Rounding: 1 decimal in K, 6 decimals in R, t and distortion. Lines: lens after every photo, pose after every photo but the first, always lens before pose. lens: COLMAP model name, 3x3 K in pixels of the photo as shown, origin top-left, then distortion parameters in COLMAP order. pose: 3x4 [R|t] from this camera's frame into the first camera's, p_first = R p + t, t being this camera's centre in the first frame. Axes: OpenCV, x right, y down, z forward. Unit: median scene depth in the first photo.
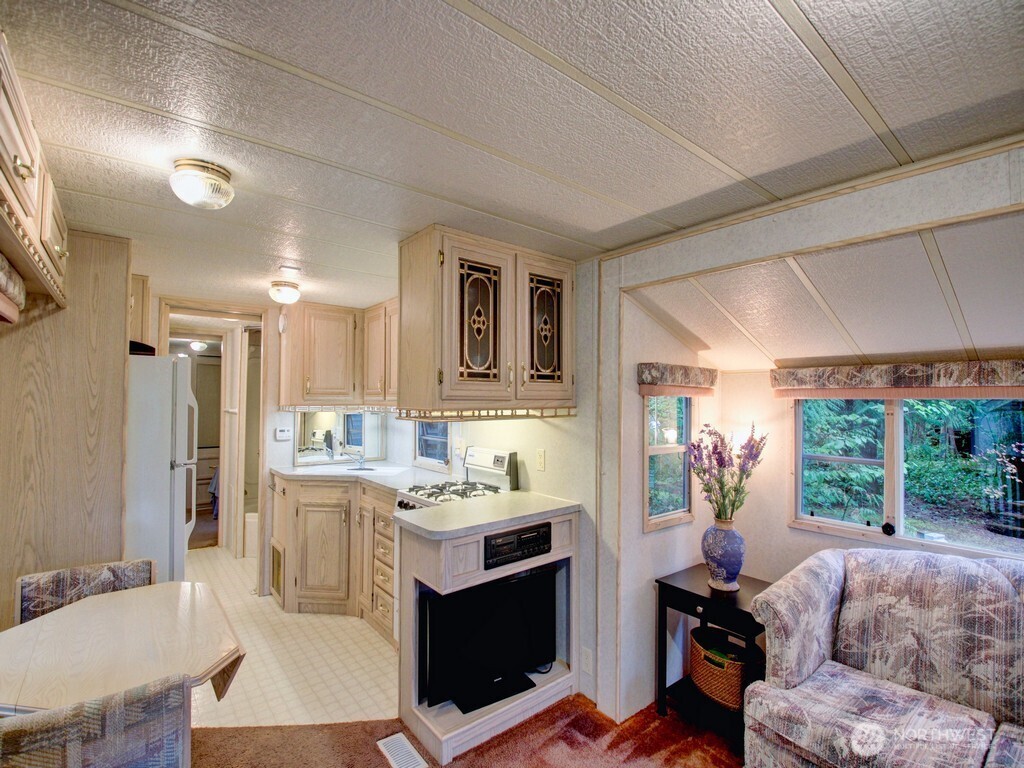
lens RADIAL K [[476.0, 0, 508.4], [0, 476.0, 389.6], [0, 0, 1]] dist [0.002117, -0.014121]
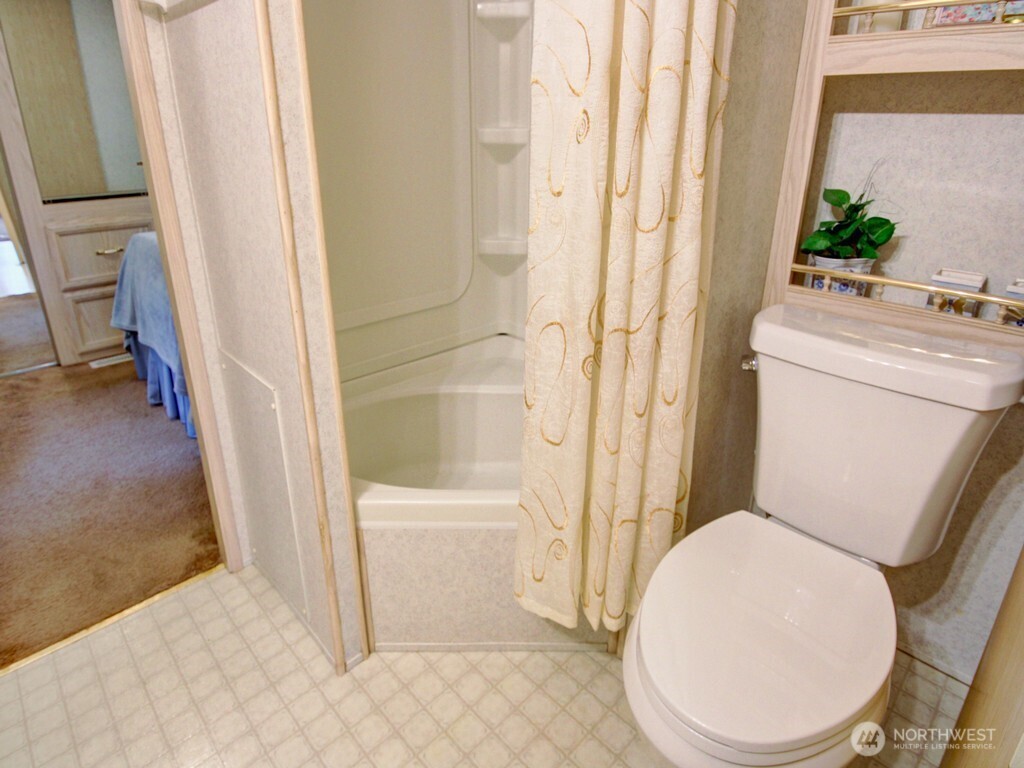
lens RADIAL K [[567.5, 0, 496.7], [0, 567.5, 342.1], [0, 0, 1]] dist [-0.007229, -0.007143]
pose [[0.996875, -0.028430, 0.073707, -0.910502], [-0.000304, 0.931617, 0.363440, 0.173587], [-0.078999, -0.362327, 0.928697, 1.400251]]
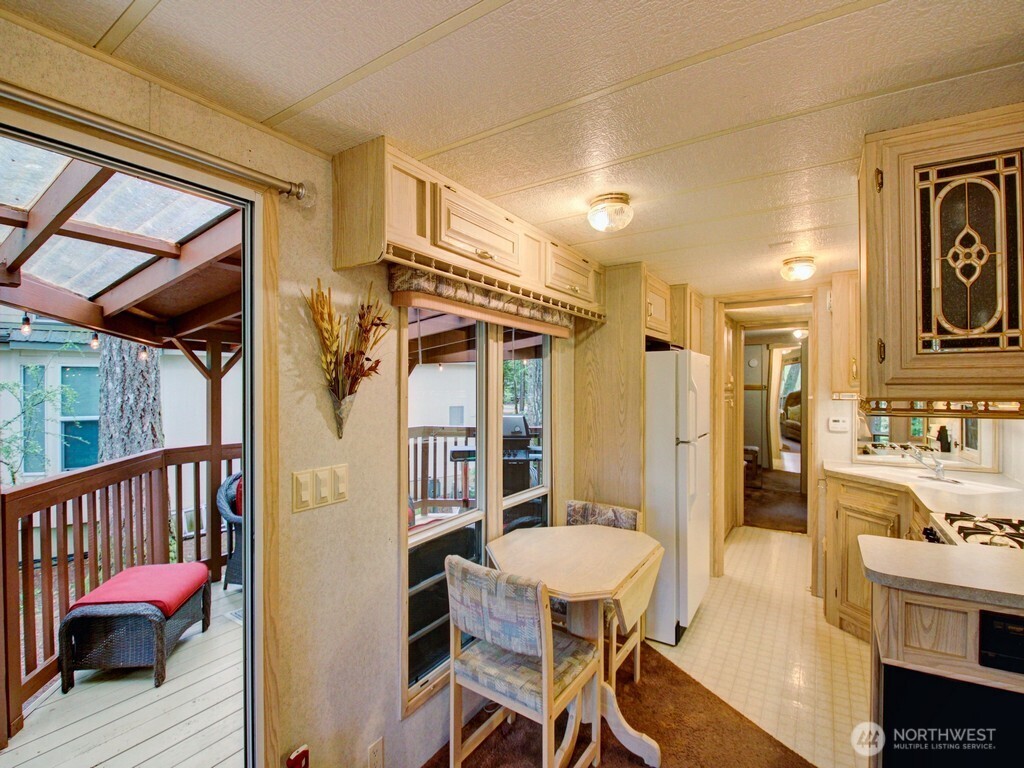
lens RADIAL K [[476.2, 0, 503.4], [0, 476.2, 386.5], [0, 0, 1]] dist [-0.002334, -0.014444]
pose [[0.299470, -0.005790, -0.954088, 0.271030], [0.024515, 0.999698, 0.001628, 0.008081], [0.953791, -0.023877, 0.299521, 0.210277]]
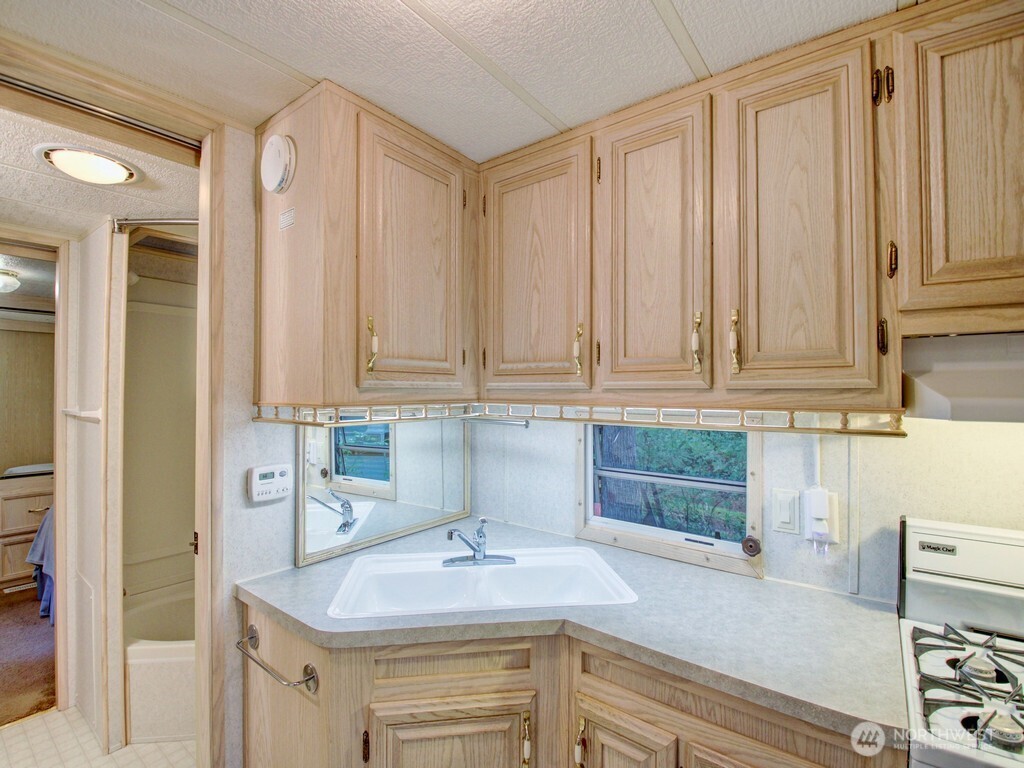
lens RADIAL K [[476.0, 0, 499.0], [0, 476.0, 386.9], [0, 0, 1]] dist [0.002117, -0.014121]
pose [[0.974252, -0.000751, 0.225460, -0.568083], [-0.003287, 0.999841, 0.017534, 0.019550], [-0.225437, -0.017823, 0.974095, 0.903744]]
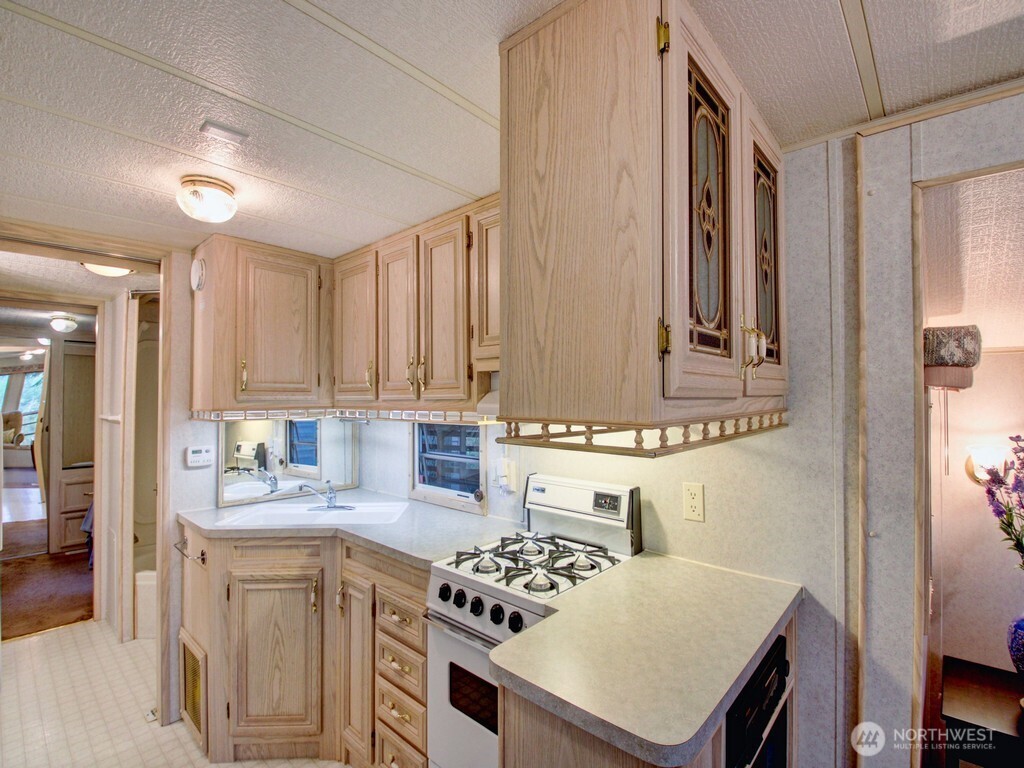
lens RADIAL K [[476.2, 0, 503.6], [0, 476.2, 387.6], [0, 0, 1]] dist [-0.002334, -0.014444]
pose [[0.988808, -0.005464, 0.149094, -0.258813], [0.005514, 0.999985, 0.000079, 0.009359], [-0.149092, 0.000744, 0.988823, 0.496373]]
